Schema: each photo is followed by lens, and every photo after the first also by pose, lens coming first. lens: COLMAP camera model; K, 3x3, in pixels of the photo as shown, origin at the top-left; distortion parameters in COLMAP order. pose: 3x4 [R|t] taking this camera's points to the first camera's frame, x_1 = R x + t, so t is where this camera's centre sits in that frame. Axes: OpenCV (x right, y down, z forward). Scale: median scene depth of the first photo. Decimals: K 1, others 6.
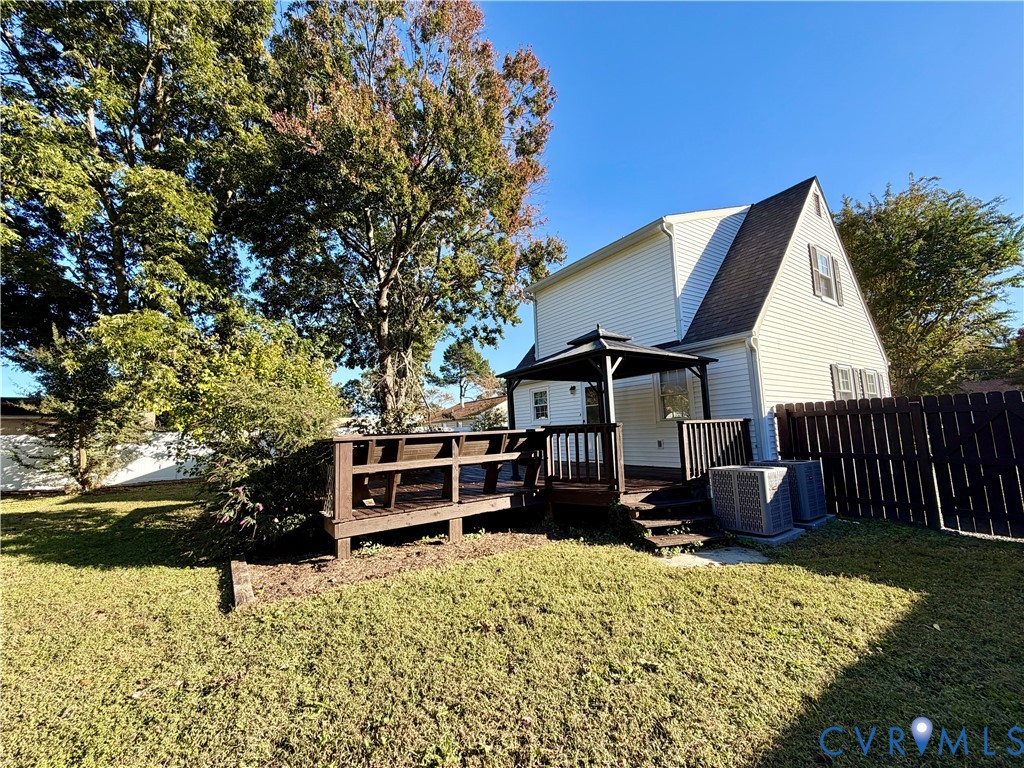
lens RADIAL K [[407.1, 0, 511.1], [0, 407.1, 383.4], [0, 0, 1]] dist [-0.000501, -0.000635]
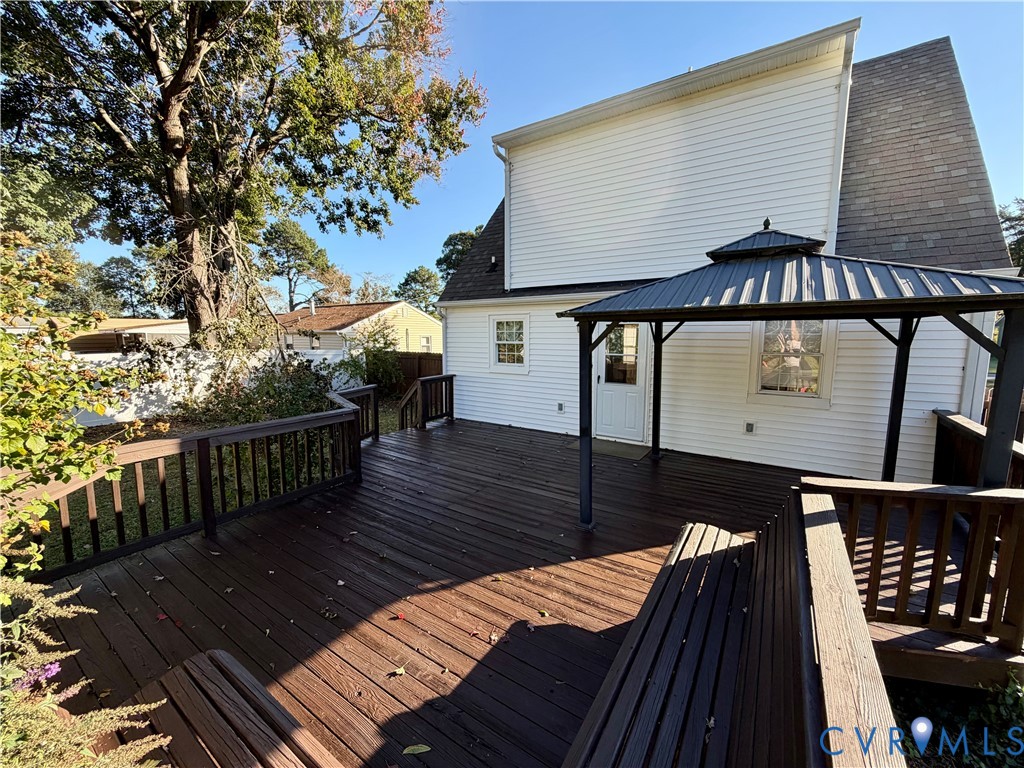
lens RADIAL K [[407.1, 0, 509.7], [0, 407.1, 383.3], [0, 0, 1]] dist [-0.000501, -0.000635]
pose [[0.926723, -0.012148, 0.375548, -0.095985], [-0.076408, 0.972502, 0.220006, -0.014301], [-0.367894, -0.232580, 0.900311, 0.234653]]
